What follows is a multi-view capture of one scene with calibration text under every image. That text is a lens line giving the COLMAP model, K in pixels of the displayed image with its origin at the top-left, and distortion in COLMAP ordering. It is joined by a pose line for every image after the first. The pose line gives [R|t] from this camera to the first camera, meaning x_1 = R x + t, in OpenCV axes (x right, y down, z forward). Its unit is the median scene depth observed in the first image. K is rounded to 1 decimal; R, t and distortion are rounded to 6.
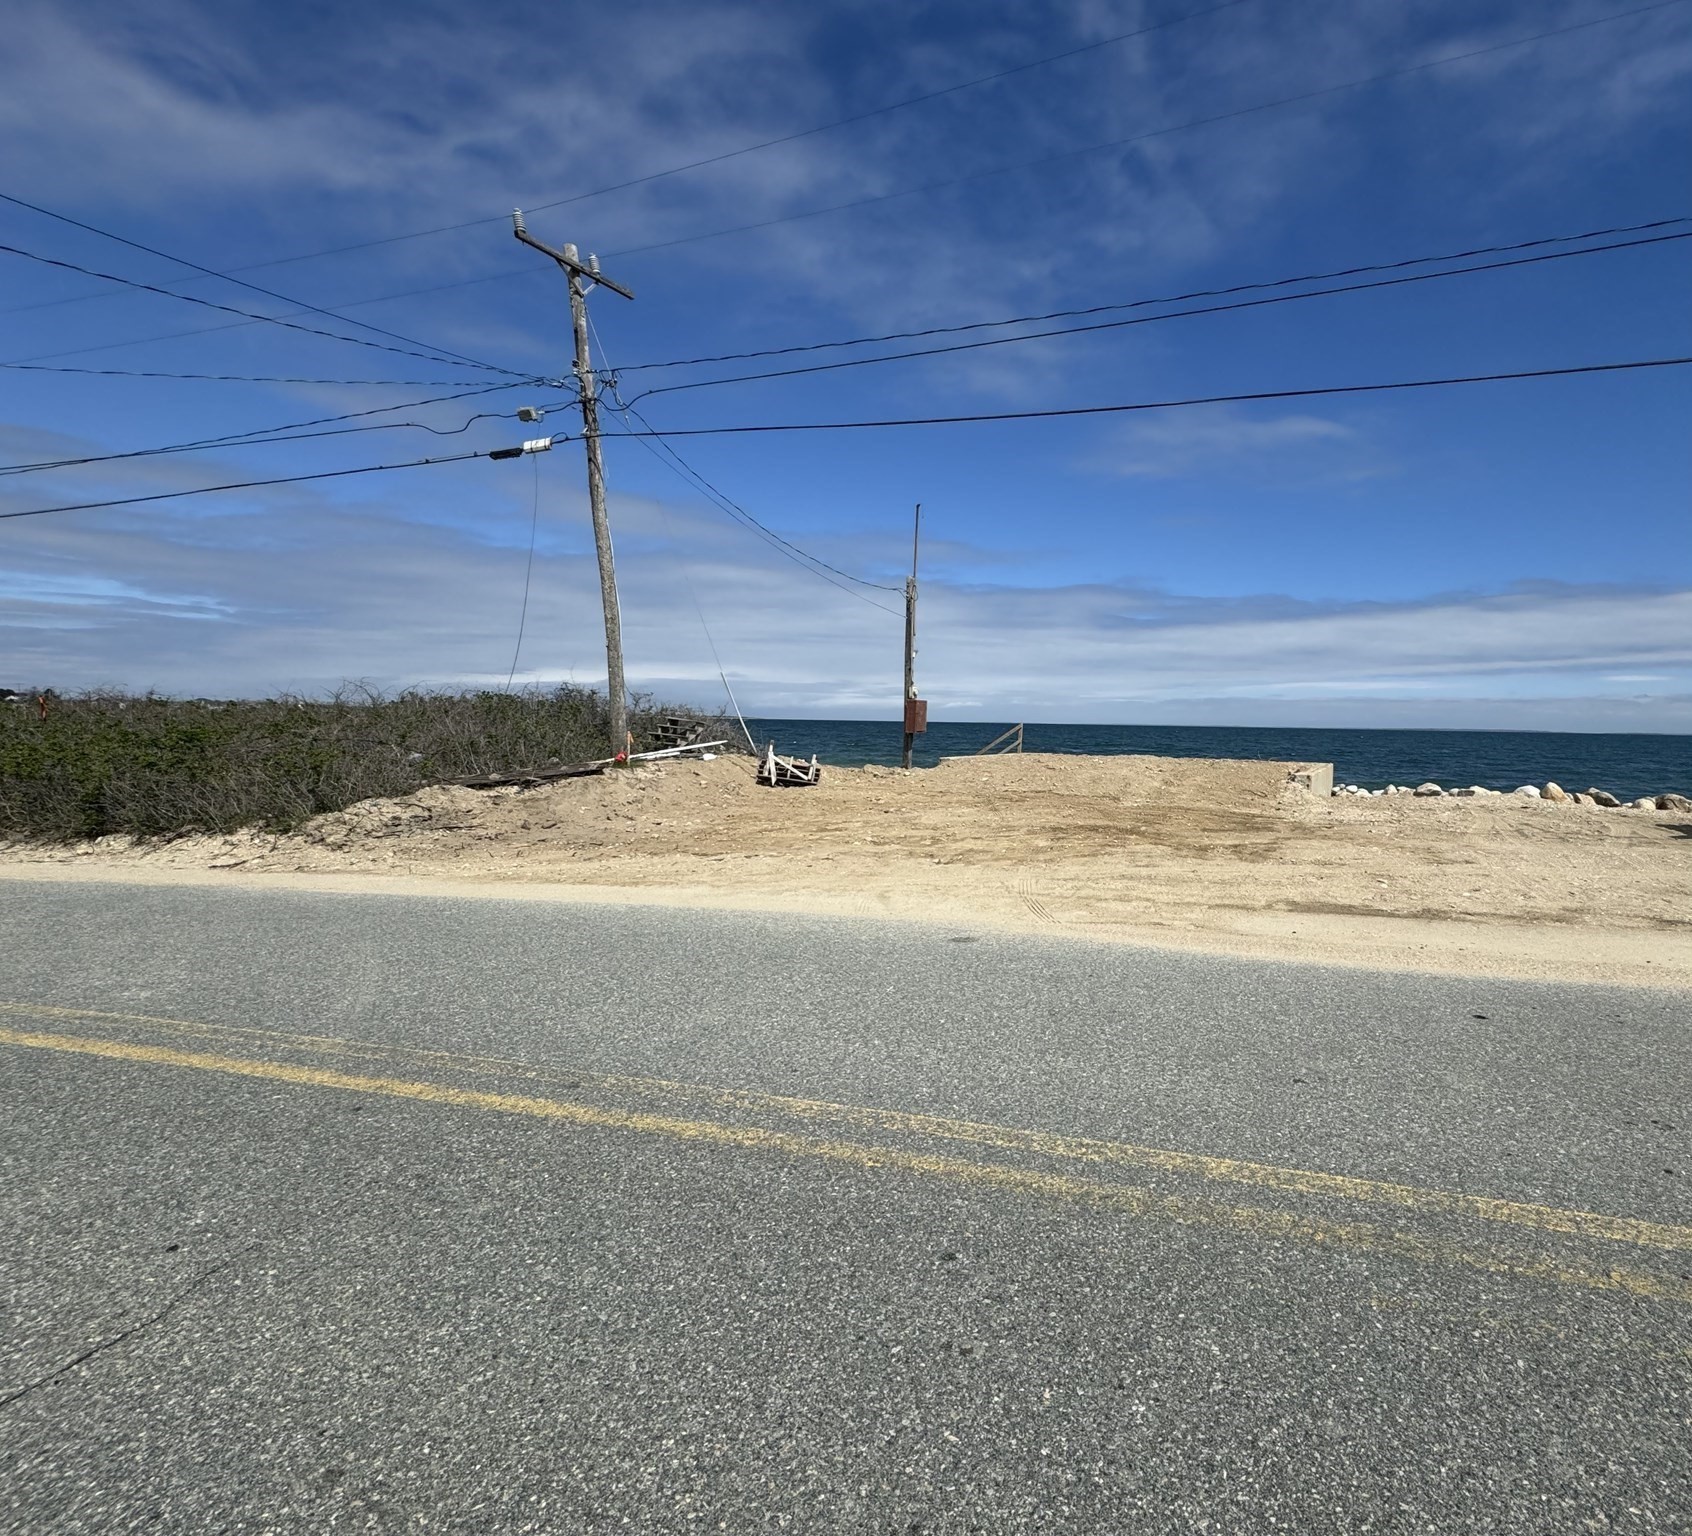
lens RADIAL K [[822.0, 0, 1025.2], [0, 822.0, 747.3], [0, 0, 1]] dist [-0.000835, -0.001392]
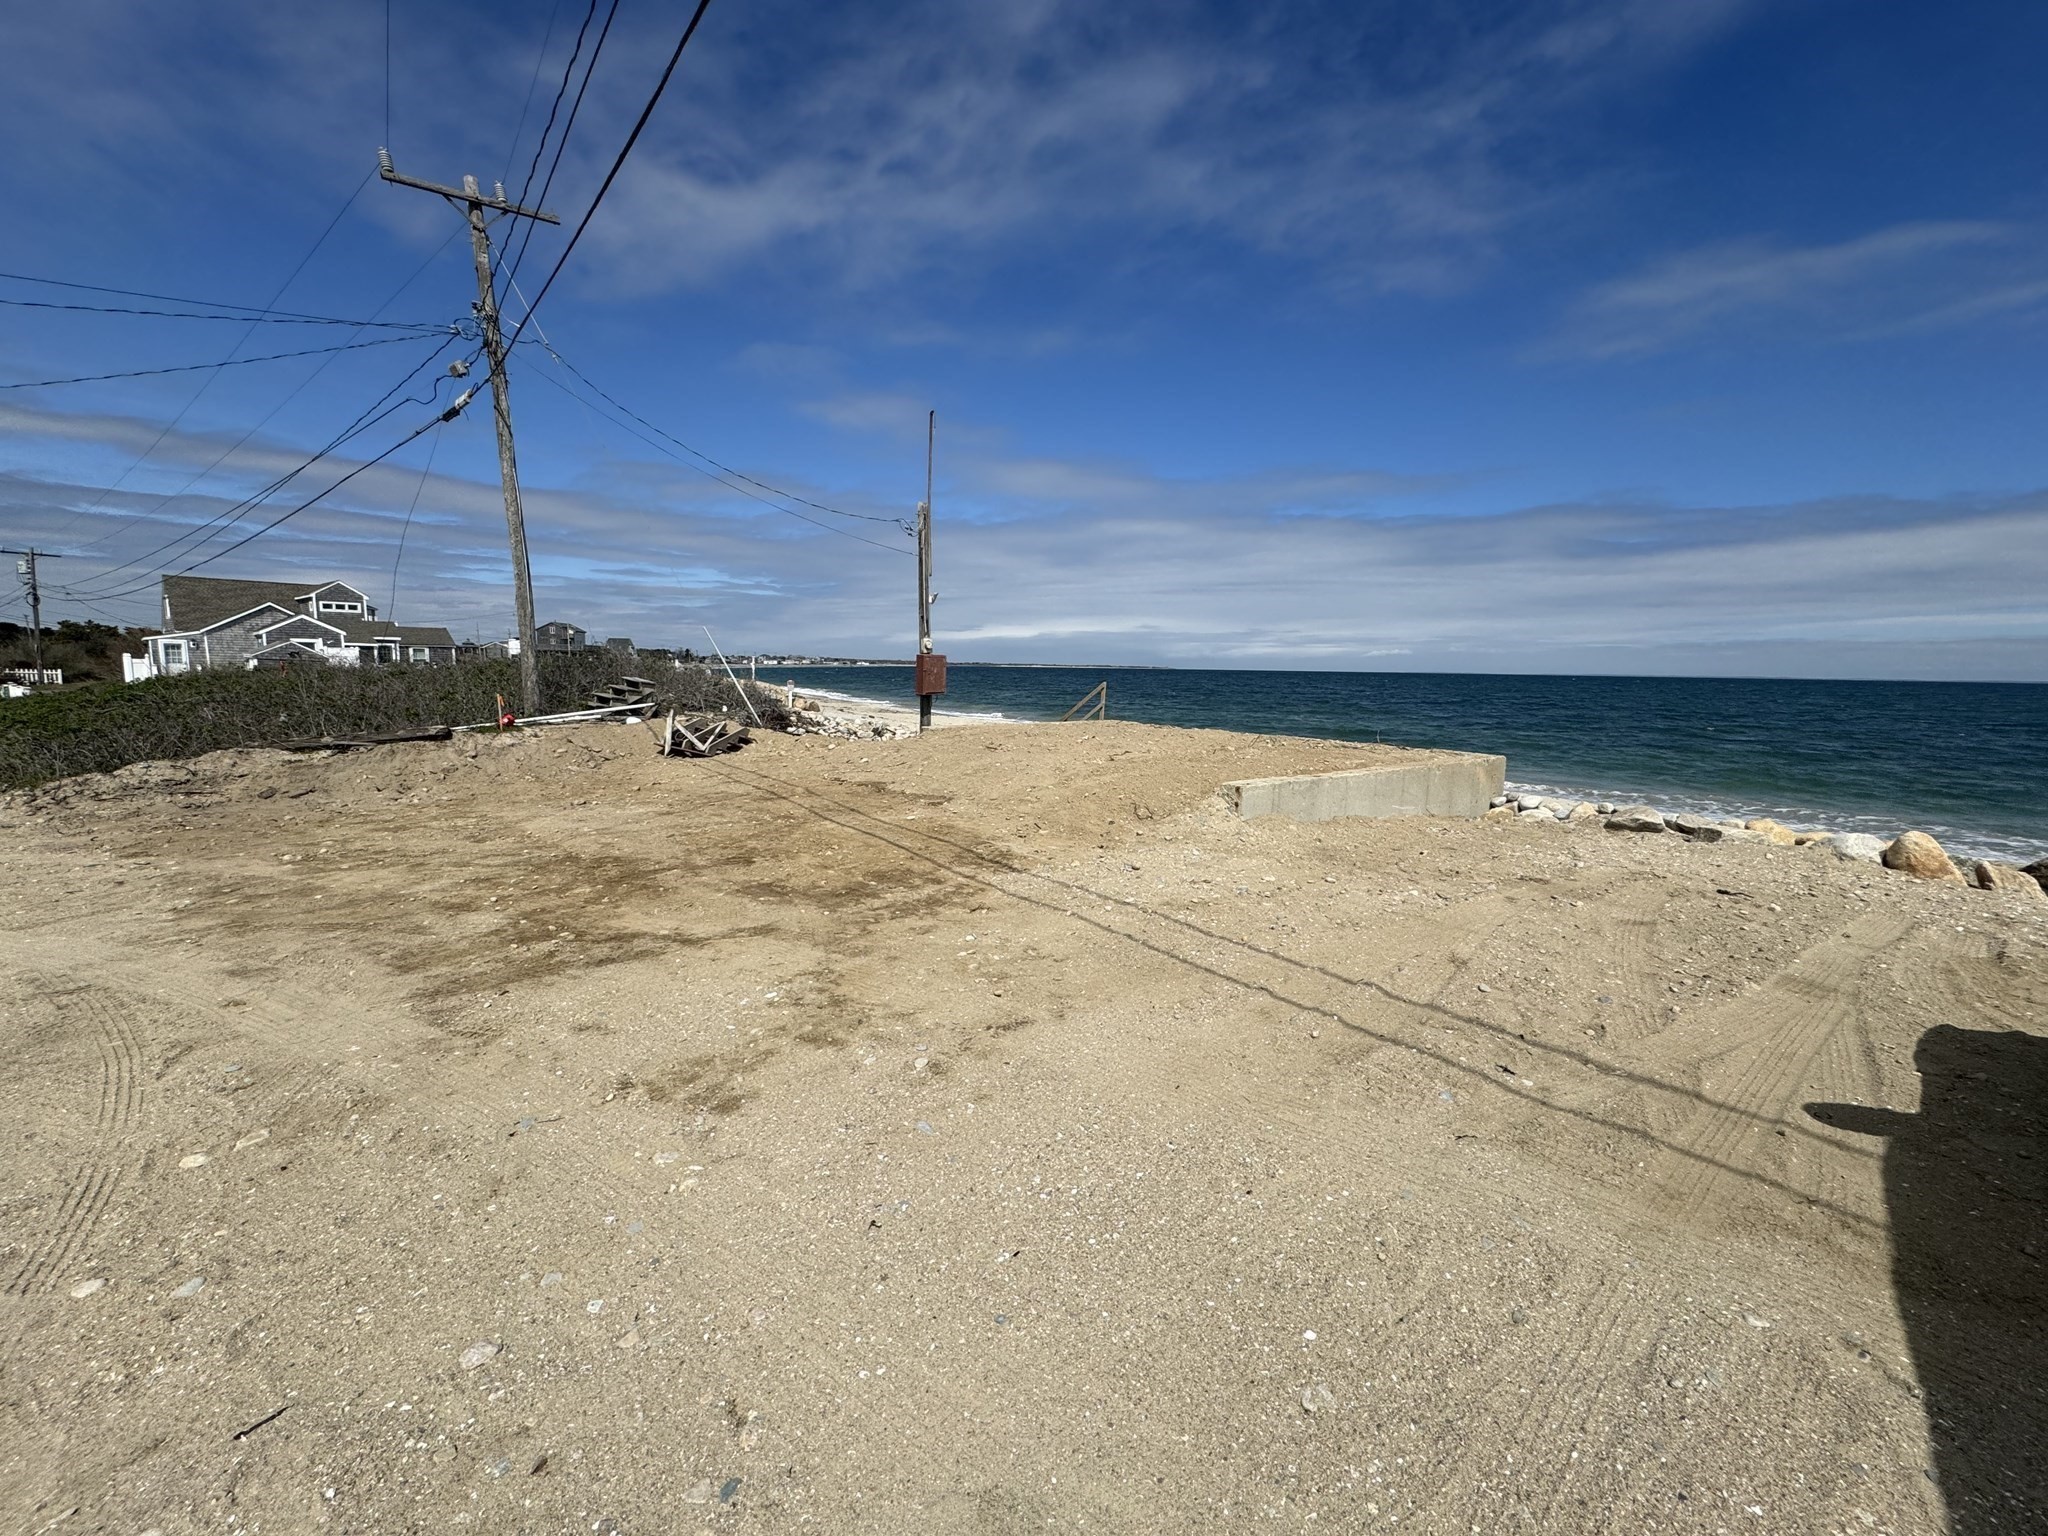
lens RADIAL K [[820.4, 0, 1017.1], [0, 820.4, 750.2], [0, 0, 1]] dist [-0.002064, 0.000175]
pose [[0.878453, 0.045224, -0.475683, 0.441419], [-0.014484, 0.997574, 0.068094, -0.024559], [0.477608, -0.052928, 0.876977, 0.404321]]
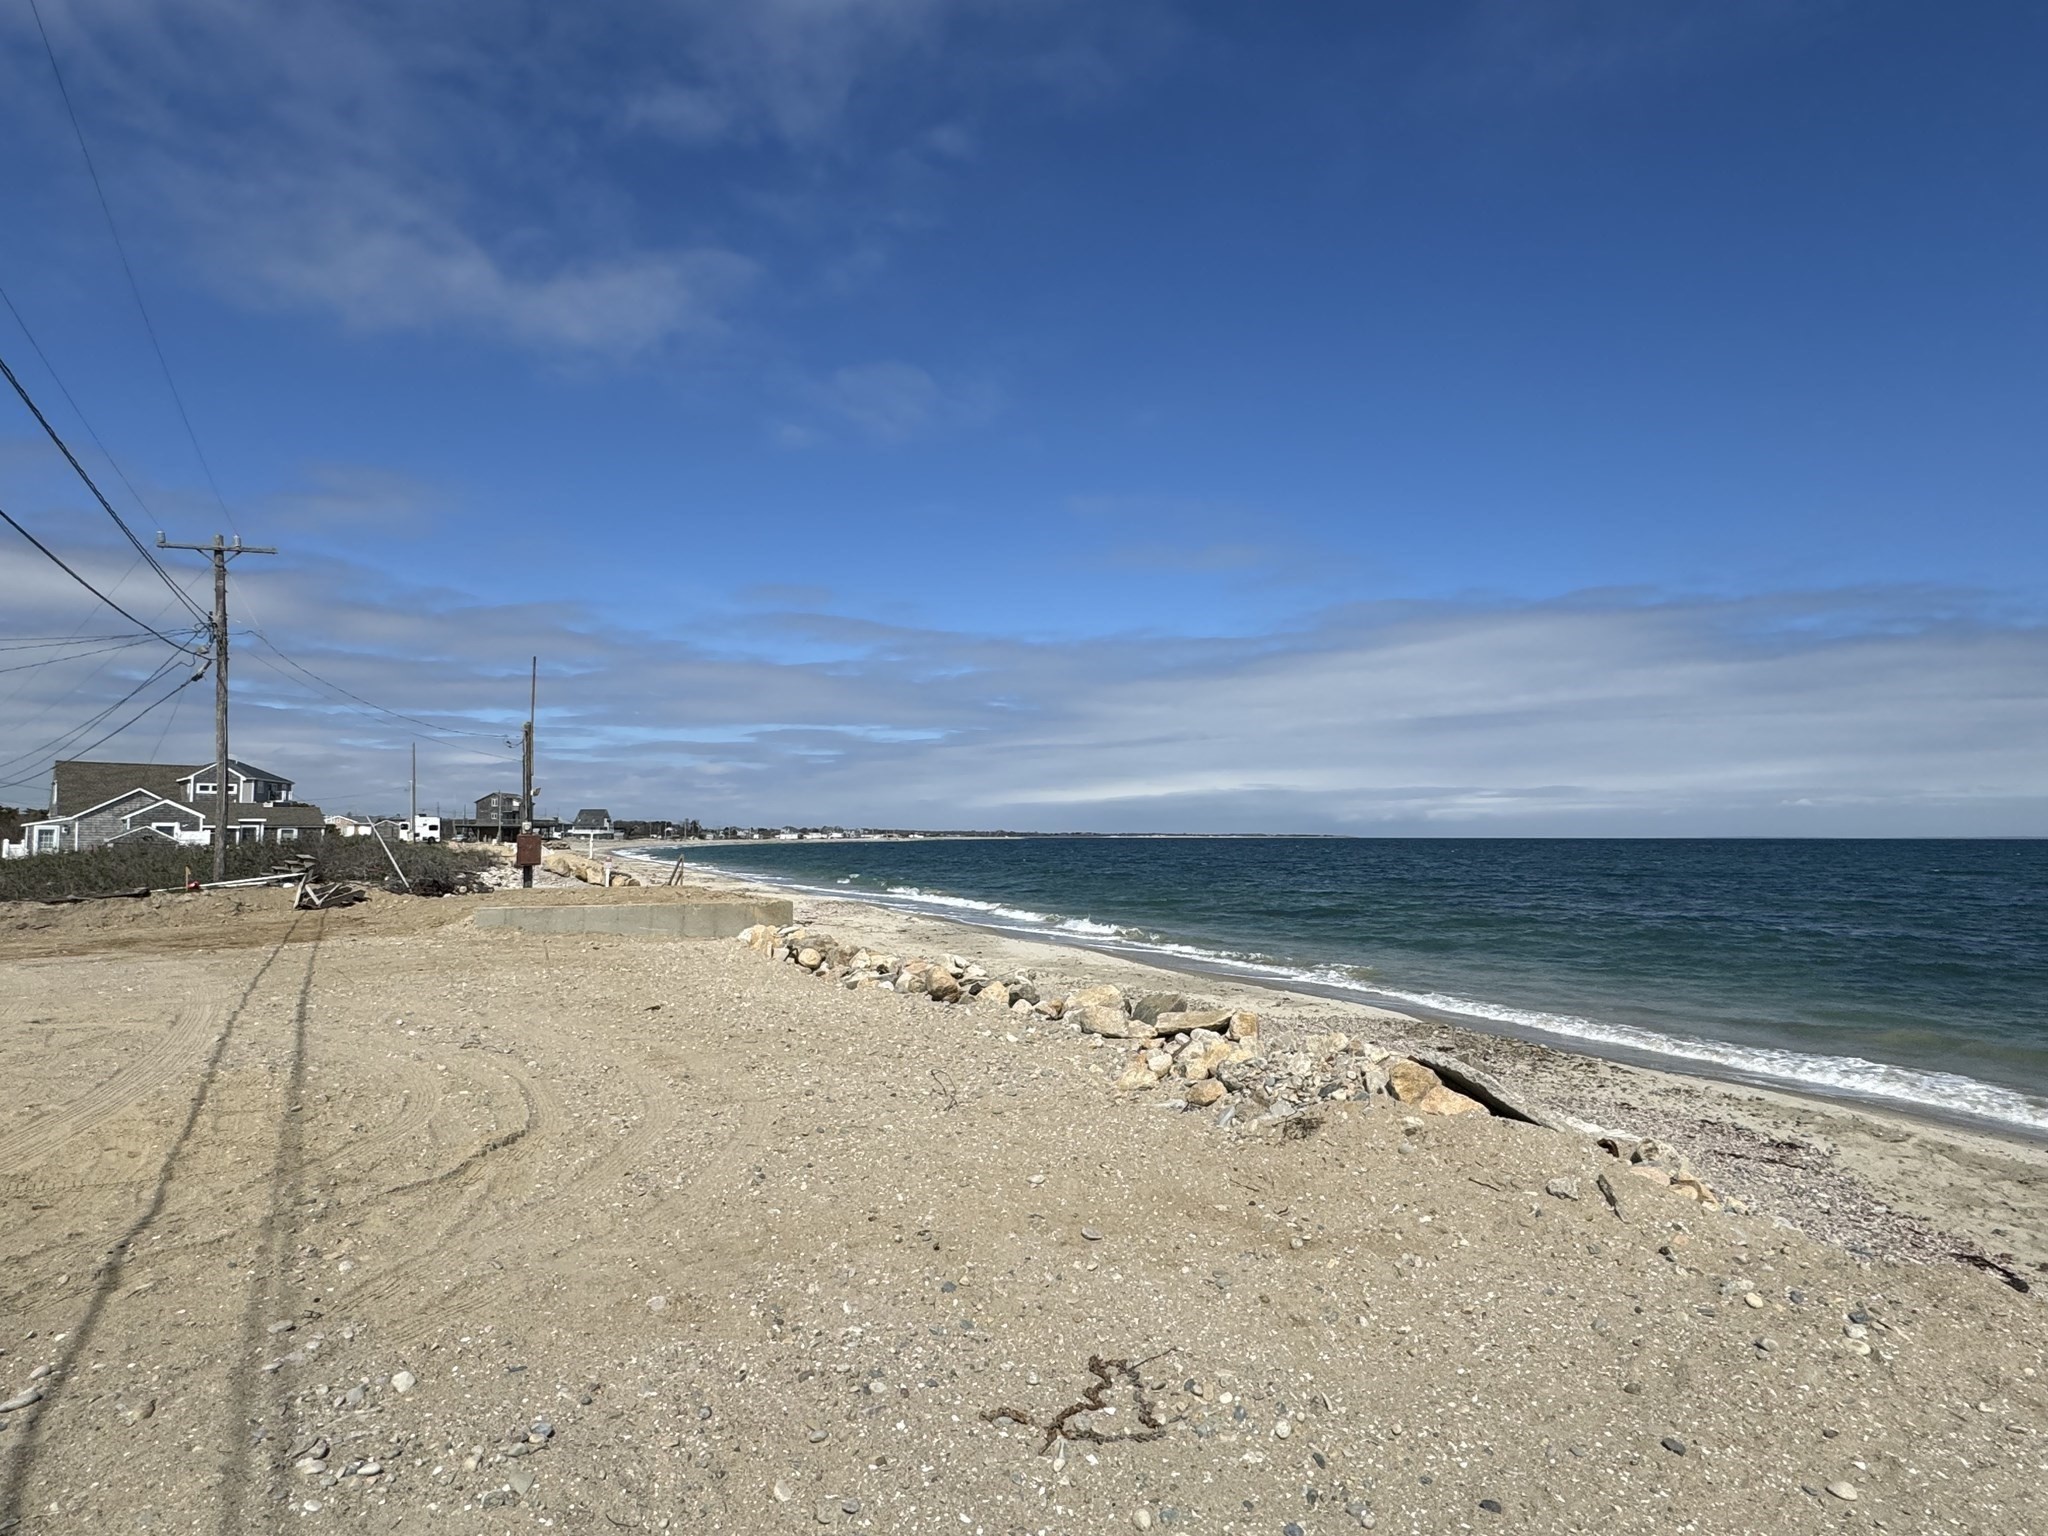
lens RADIAL K [[1147.9, 0, 1017.3], [0, 1147.9, 744.9], [0, 0, 1]] dist [0.004571, 0.002319]
pose [[0.813140, -0.061687, -0.578790, 1.625421], [-0.005231, 0.993554, -0.113241, -0.009491], [0.582045, 0.095109, 0.807576, 0.193113]]
